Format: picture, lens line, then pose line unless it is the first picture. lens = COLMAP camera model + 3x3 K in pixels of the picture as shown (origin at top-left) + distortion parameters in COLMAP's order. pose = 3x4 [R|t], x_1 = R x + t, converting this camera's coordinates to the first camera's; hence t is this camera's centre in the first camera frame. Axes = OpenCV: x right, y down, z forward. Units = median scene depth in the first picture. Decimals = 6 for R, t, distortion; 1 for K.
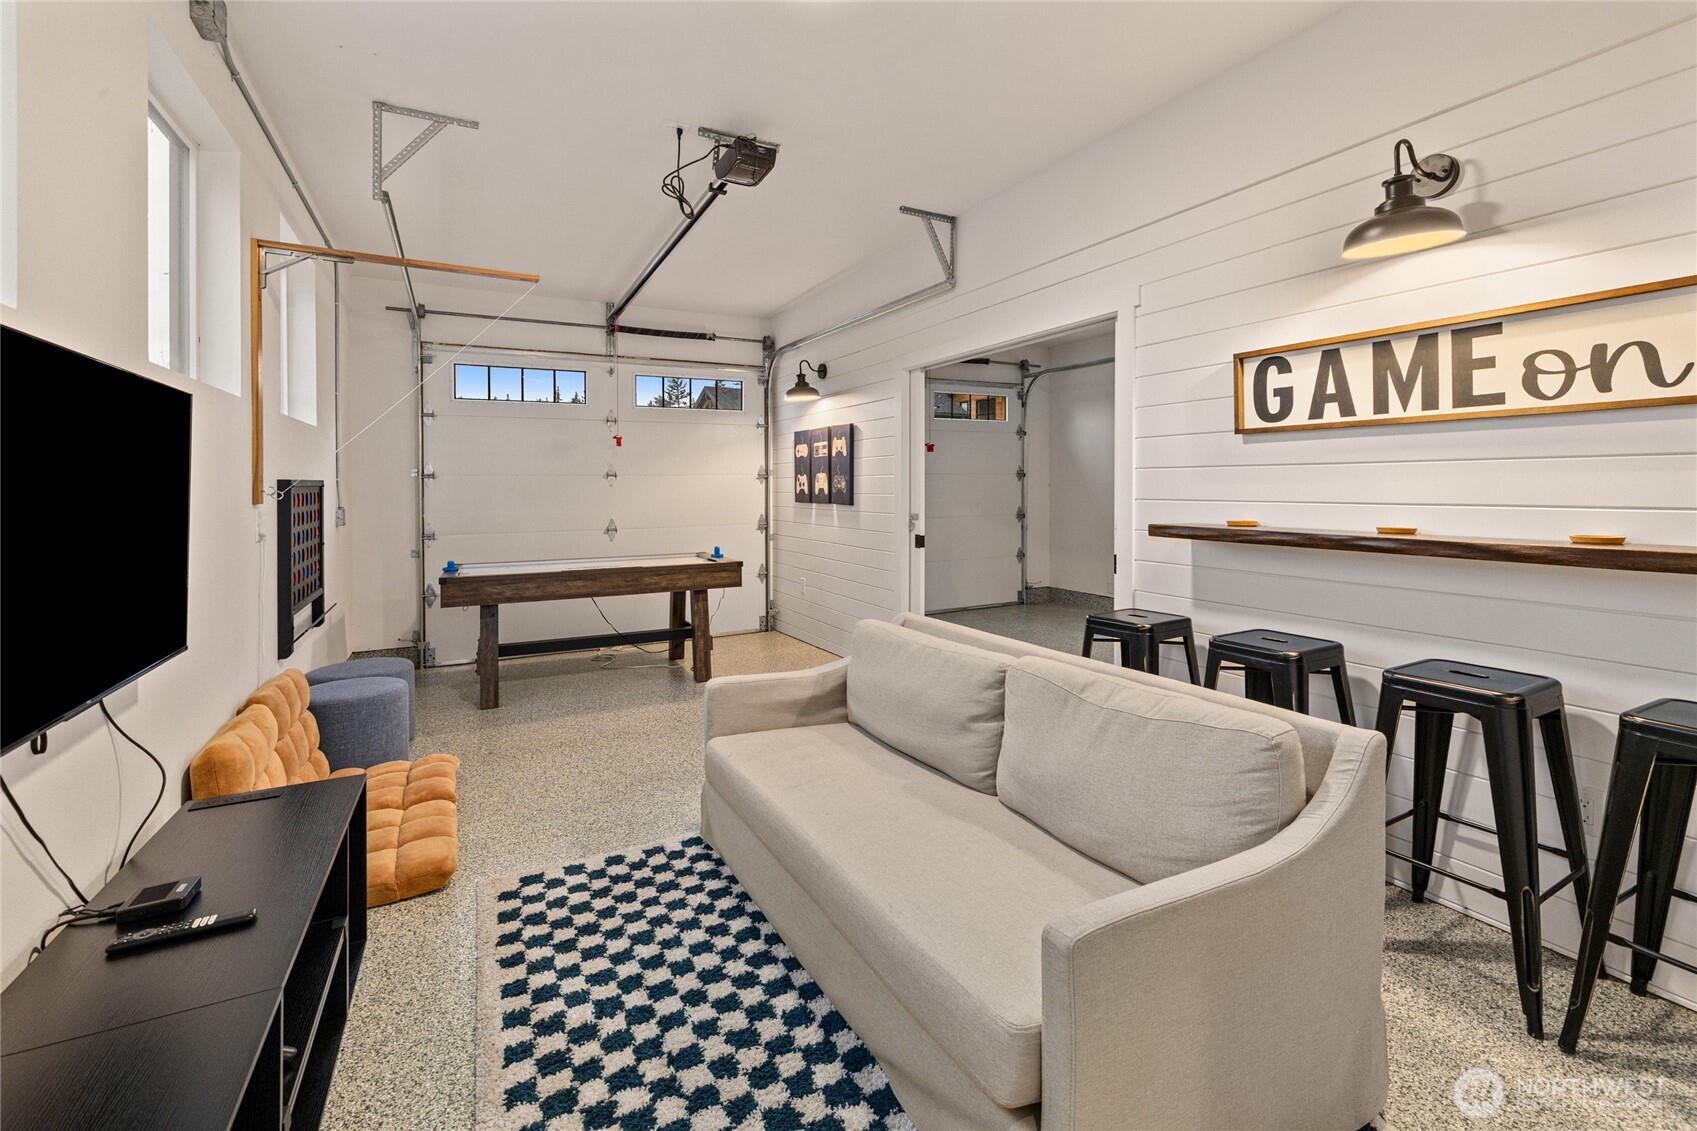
lens RADIAL K [[731.4, 0, 838.8], [0, 731.4, 539.6], [0, 0, 1]] dist [0.001914, 0.000077]
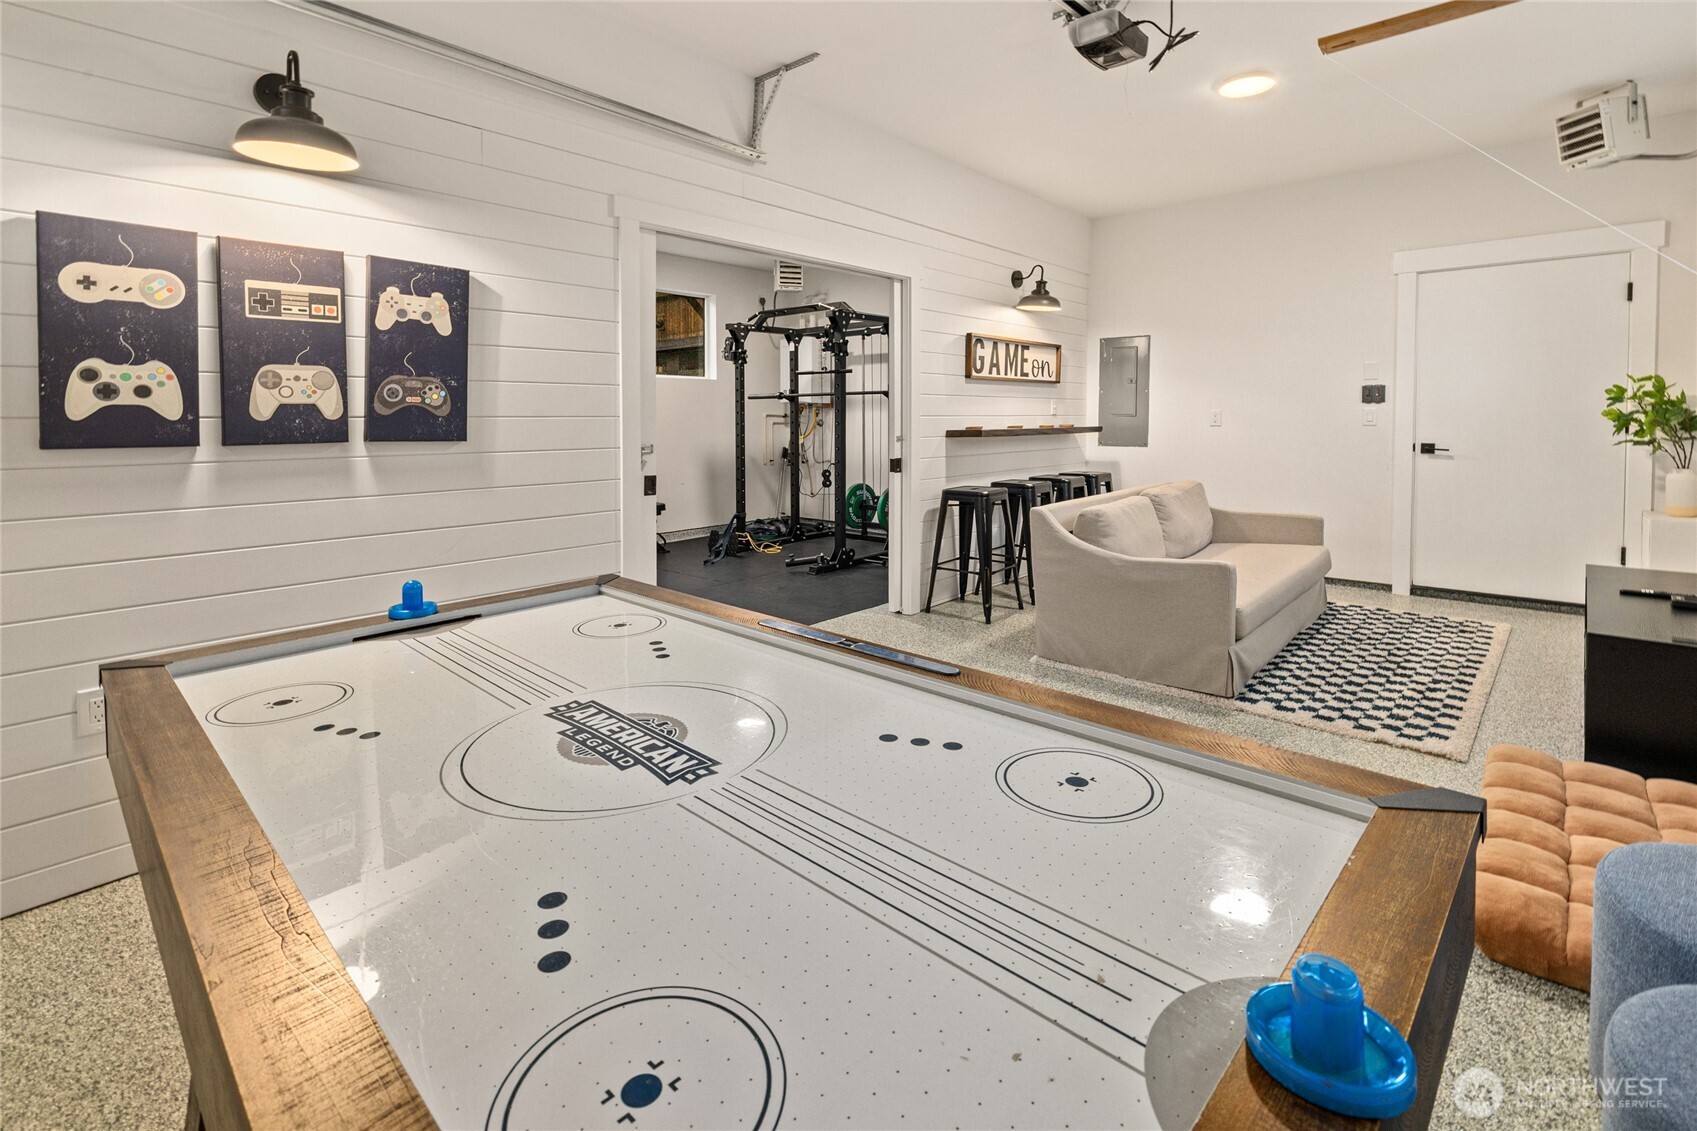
lens RADIAL K [[731.4, 0, 838.8], [0, 731.4, 539.6], [0, 0, 1]] dist [0.001914, 0.000077]
pose [[-0.324029, -0.141661, 0.935381, -1.248108], [0.082567, 0.980718, 0.177129, -0.111789], [-0.942437, 0.134626, -0.306084, 2.167069]]
